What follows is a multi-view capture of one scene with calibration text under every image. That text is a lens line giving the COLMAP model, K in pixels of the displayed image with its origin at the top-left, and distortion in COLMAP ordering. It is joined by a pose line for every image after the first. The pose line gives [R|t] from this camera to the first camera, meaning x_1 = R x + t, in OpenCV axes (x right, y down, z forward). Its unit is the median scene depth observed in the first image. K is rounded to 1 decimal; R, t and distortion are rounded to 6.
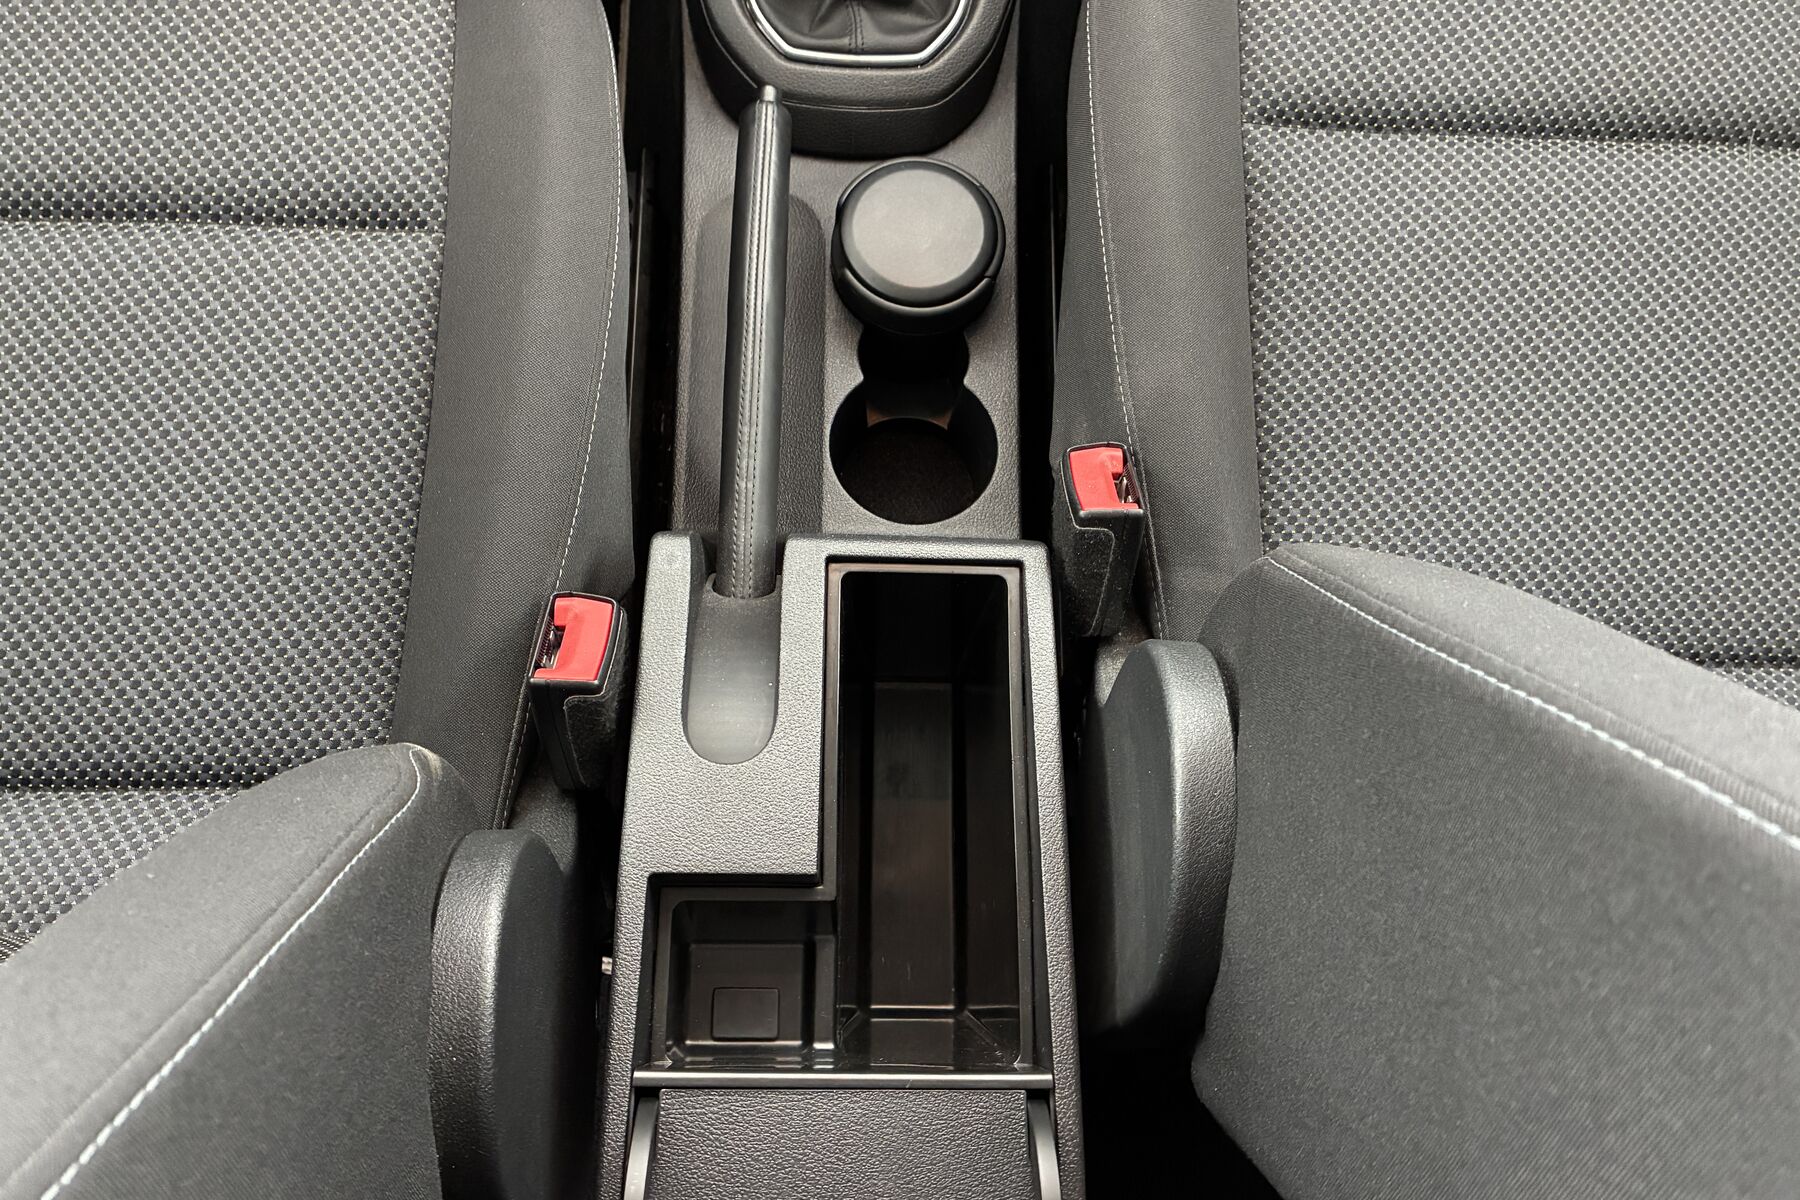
lens RADIAL K [[1417.0, 0, 896.0], [0, 1417.0, 651.8], [0, 0, 1]] dist [-0.004315, 0.010136]
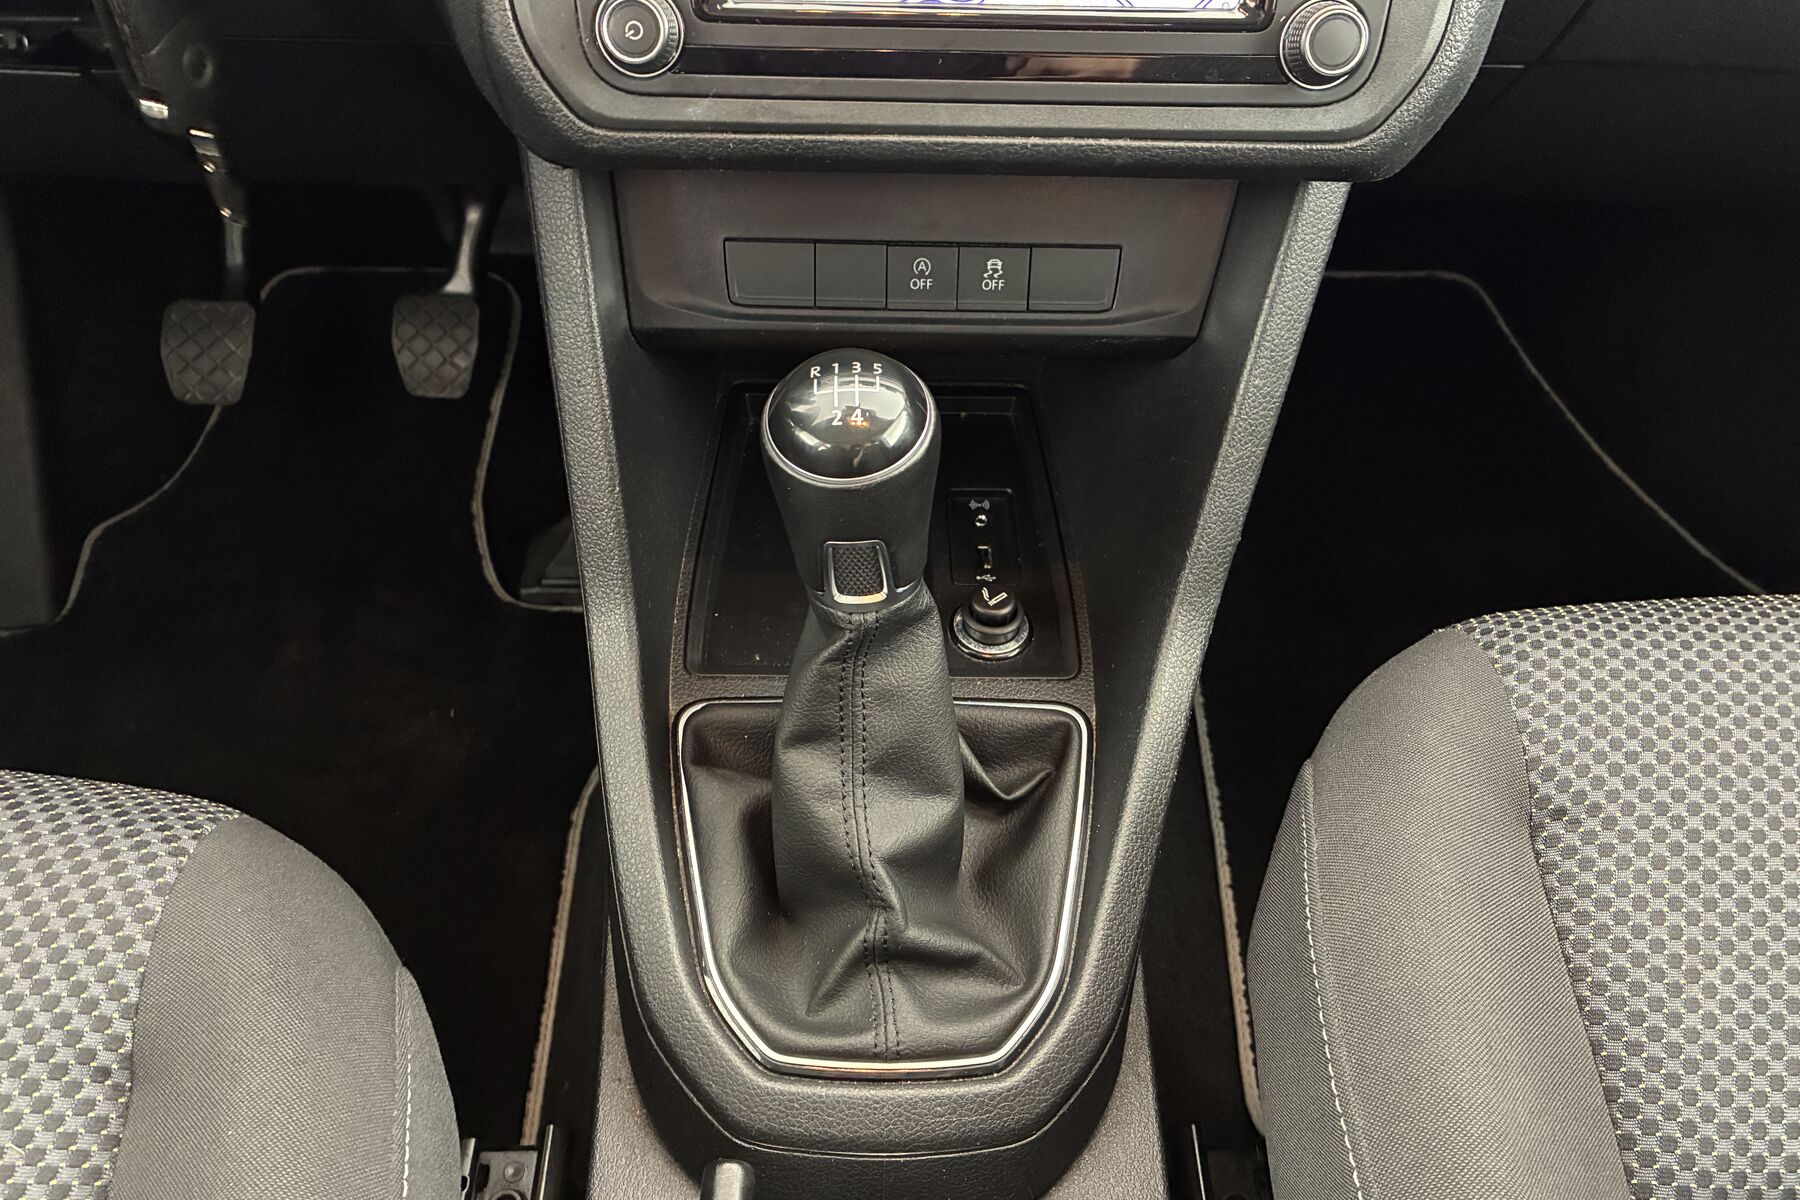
lens RADIAL K [[1362.4, 0, 895.2], [0, 1362.4, 563.3], [0, 0, 1]] dist [0.047334, -0.079617]
pose [[0.999431, -0.033488, -0.003906, -0.017081], [0.027813, 0.884391, -0.465917, -0.372784], [0.019057, 0.465543, 0.884820, 0.443971]]
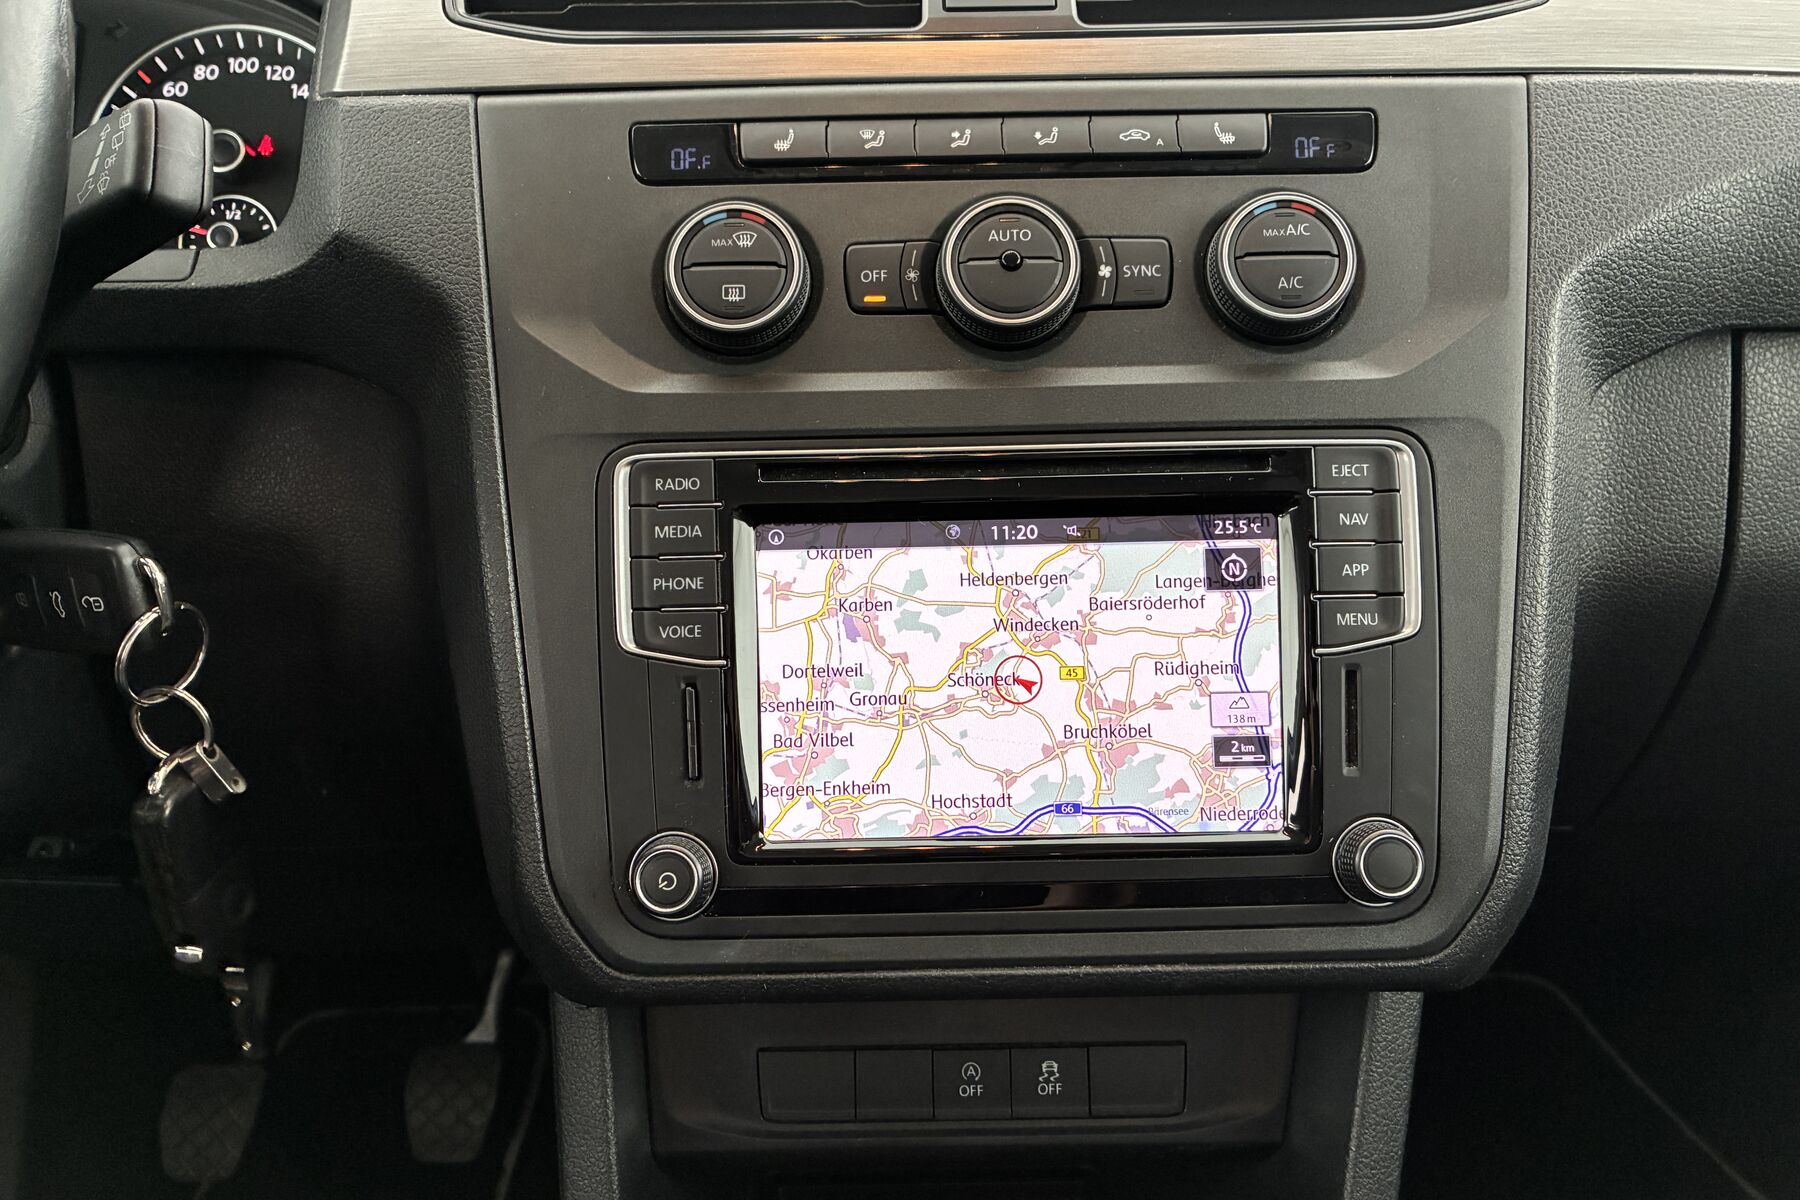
lens RADIAL K [[1373.8, 0, 900.0], [0, 1373.8, 600.0], [0, 0, 1]] dist [0.022896, -0.036375]
pose [[0.997523, -0.070058, -0.006241, -0.014953], [0.037009, 0.598265, -0.800443, -0.448049], [0.059811, 0.798230, 0.599376, 0.424603]]
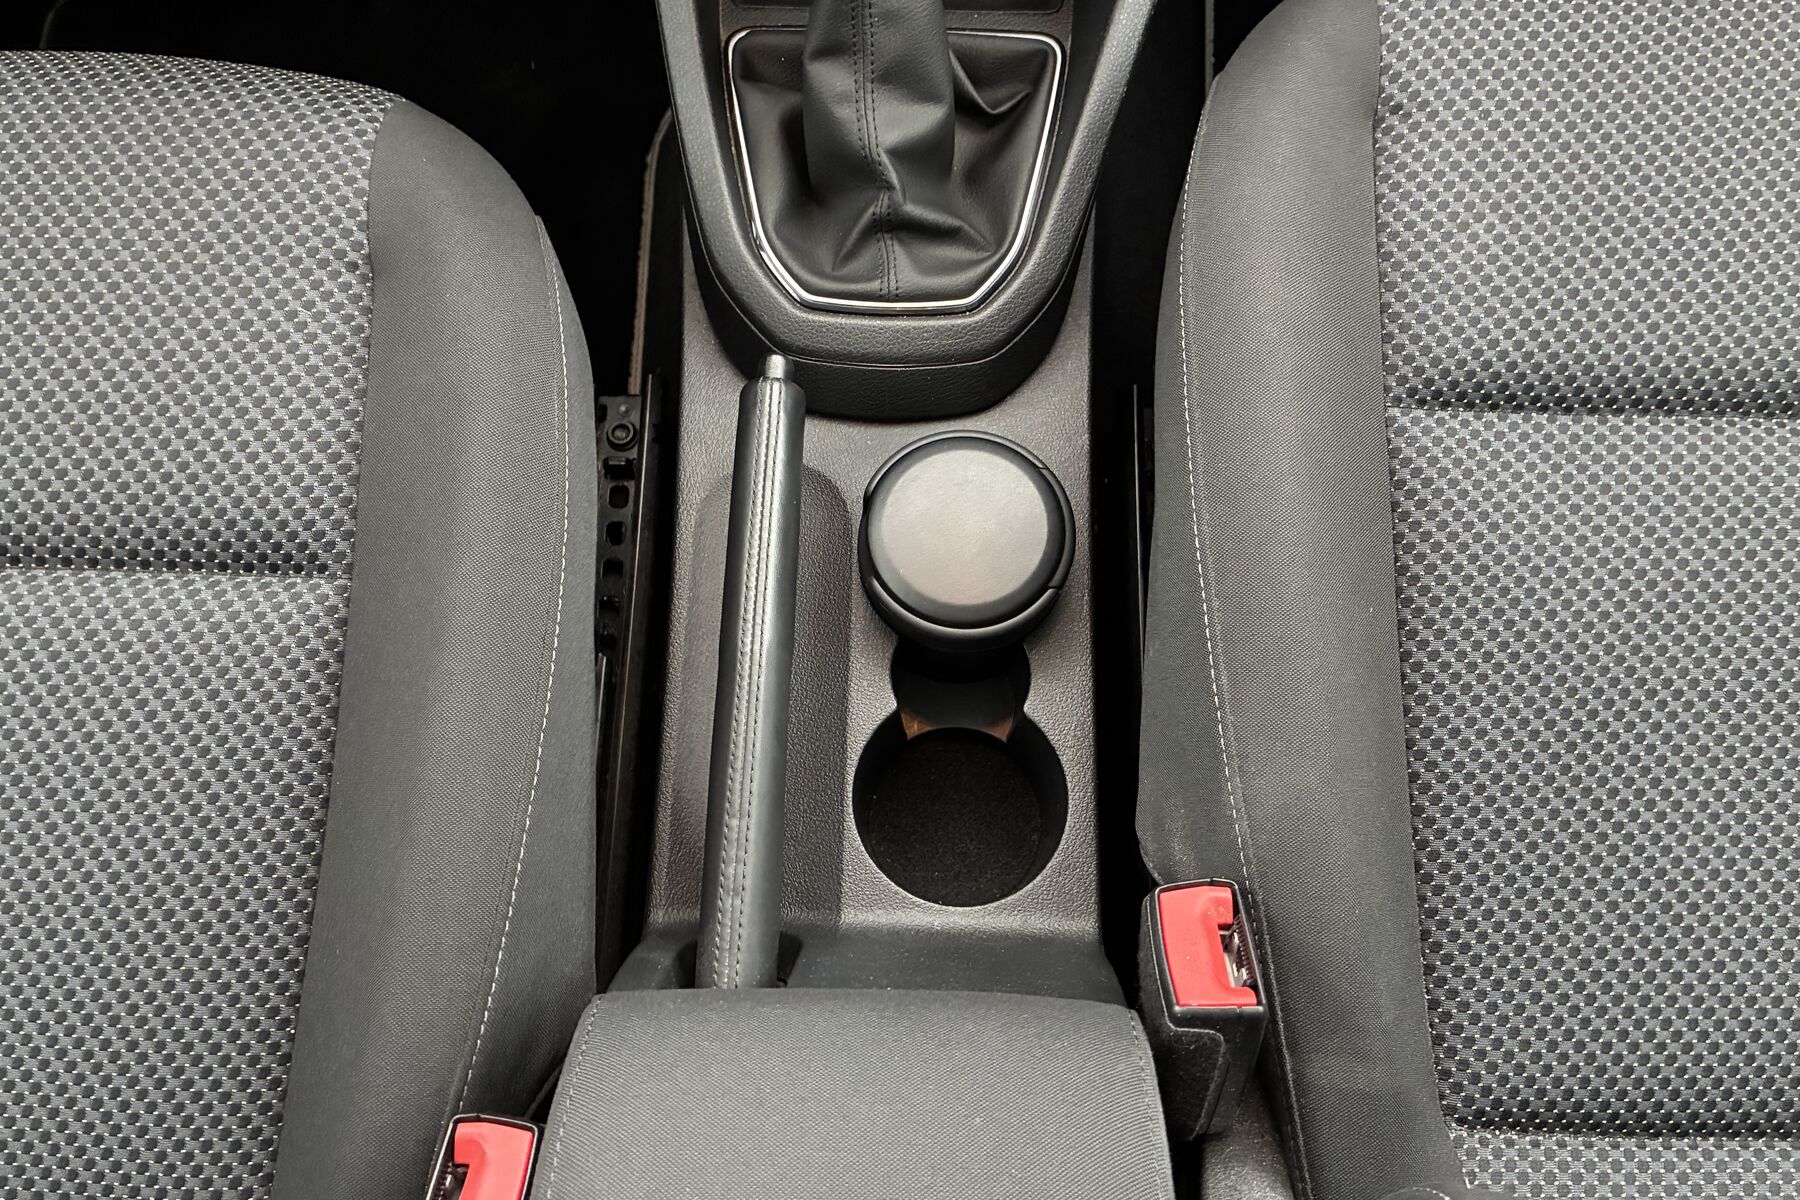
lens RADIAL K [[1373.8, 0, 900.0], [0, 1373.8, 600.0], [0, 0, 1]] dist [0.022896, -0.036375]
pose [[0.998165, -0.002299, -0.060506, 0.027735], [-0.000418, 0.998993, -0.044863, -0.237053], [0.060548, 0.044806, 0.997159, 0.248282]]
